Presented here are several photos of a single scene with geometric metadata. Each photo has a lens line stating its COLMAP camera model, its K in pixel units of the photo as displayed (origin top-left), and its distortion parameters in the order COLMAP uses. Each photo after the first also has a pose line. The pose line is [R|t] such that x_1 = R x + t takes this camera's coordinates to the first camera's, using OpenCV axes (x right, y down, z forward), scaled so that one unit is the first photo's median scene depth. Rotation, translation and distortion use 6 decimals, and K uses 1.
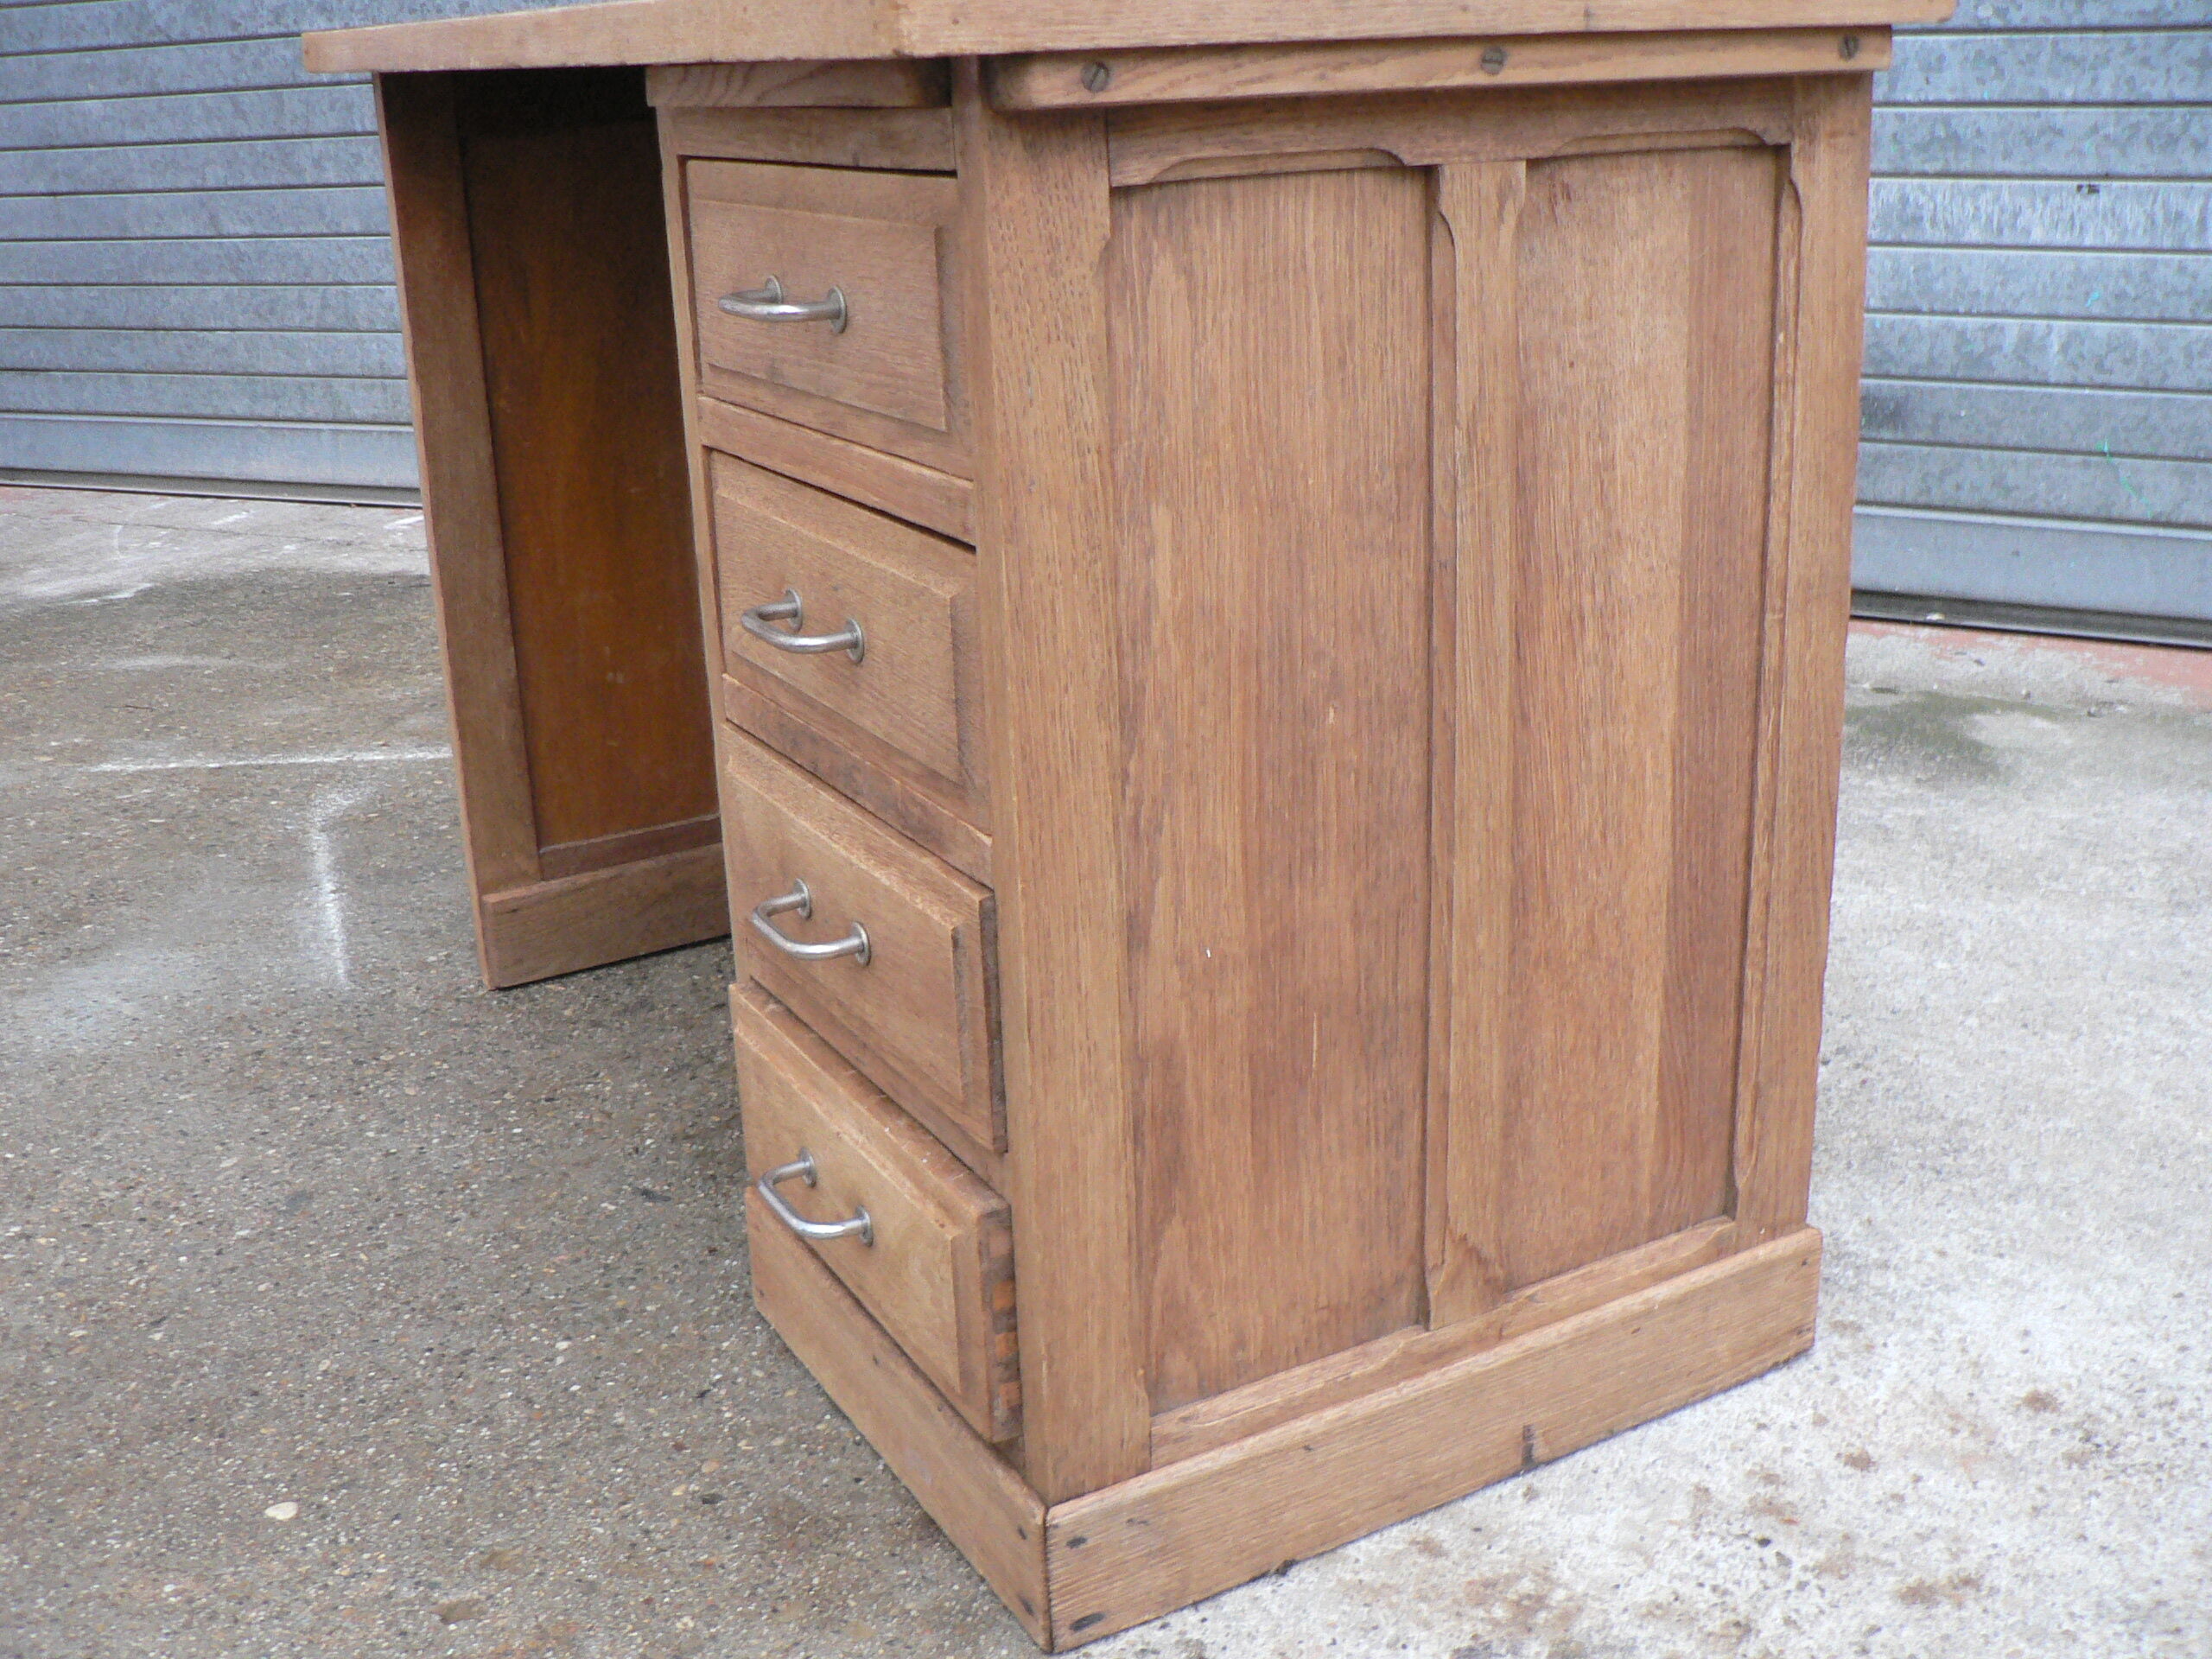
lens RADIAL K [[2383.2, 0, 1103.7], [0, 2383.2, 840.9], [0, 0, 1]] dist [-0.137126, 0.000000]
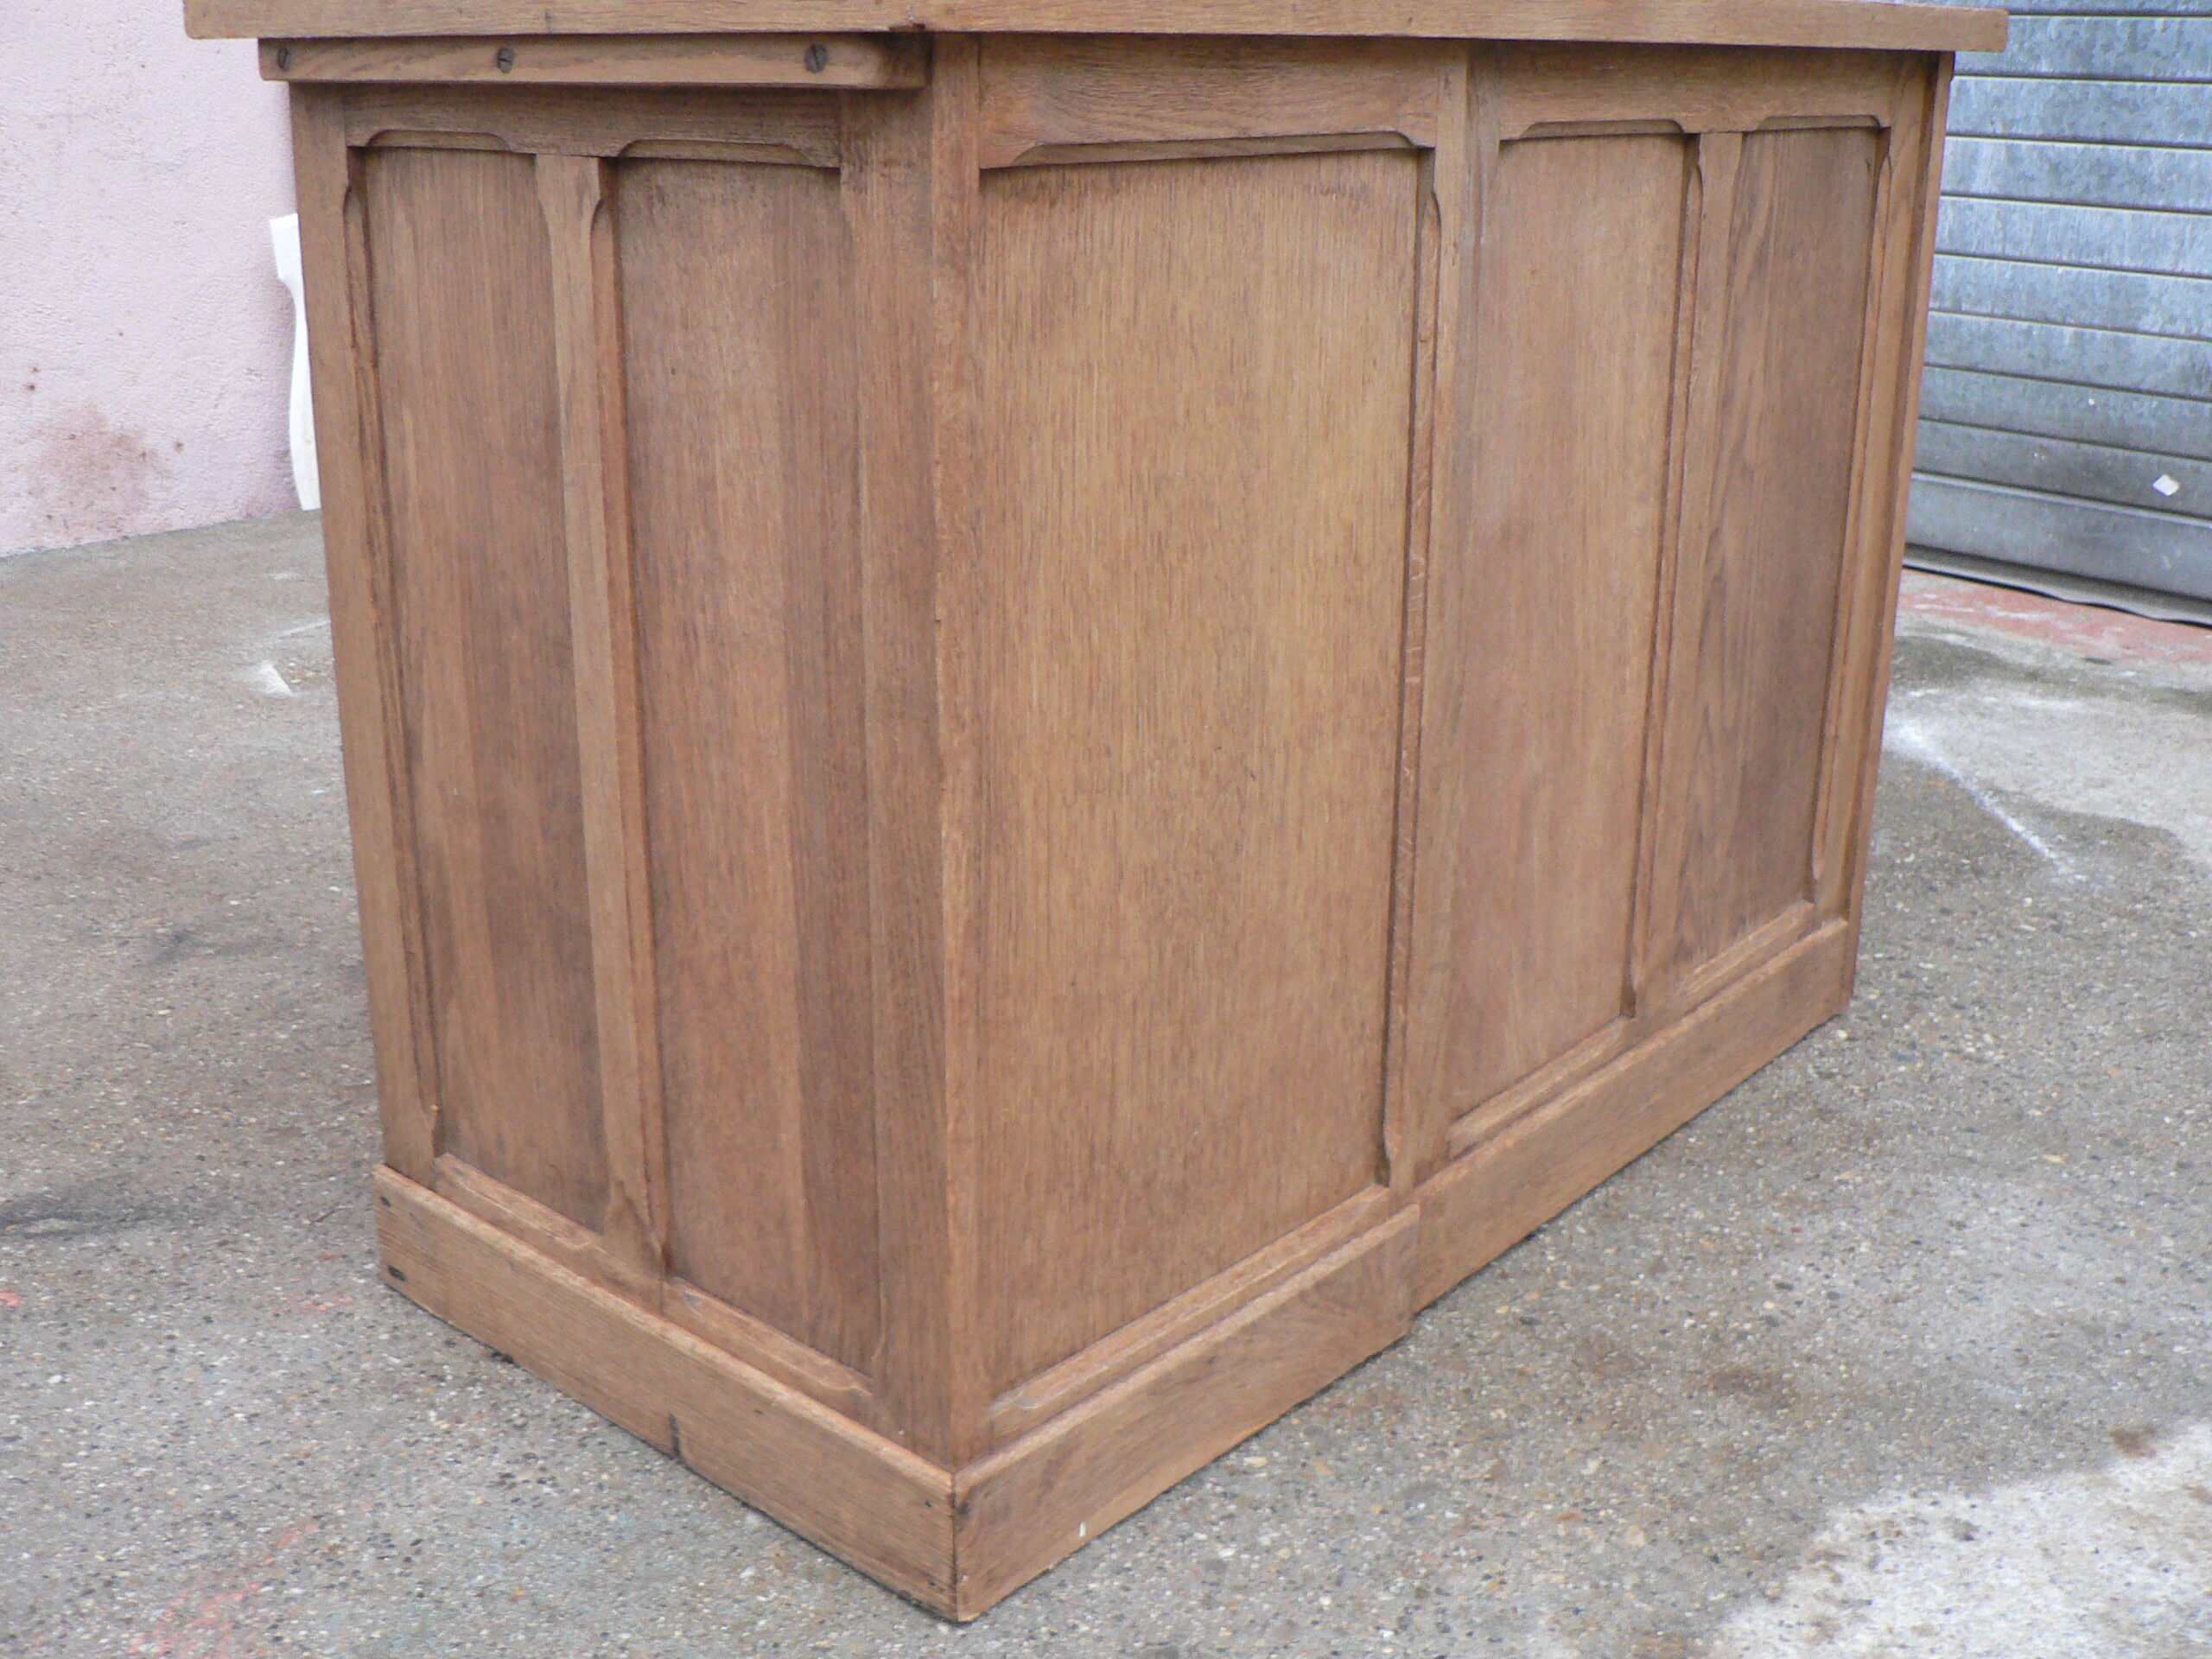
lens RADIAL K [[2383.2, 0, 1099.6], [0, 2383.2, 816.5], [0, 0, 1]] dist [-0.137126, 0.000000]
pose [[0.339700, 0.338388, -0.877552, 1.156399], [-0.329872, 0.916632, 0.225764, -0.304762], [0.880788, 0.212788, 0.423005, 0.758295]]
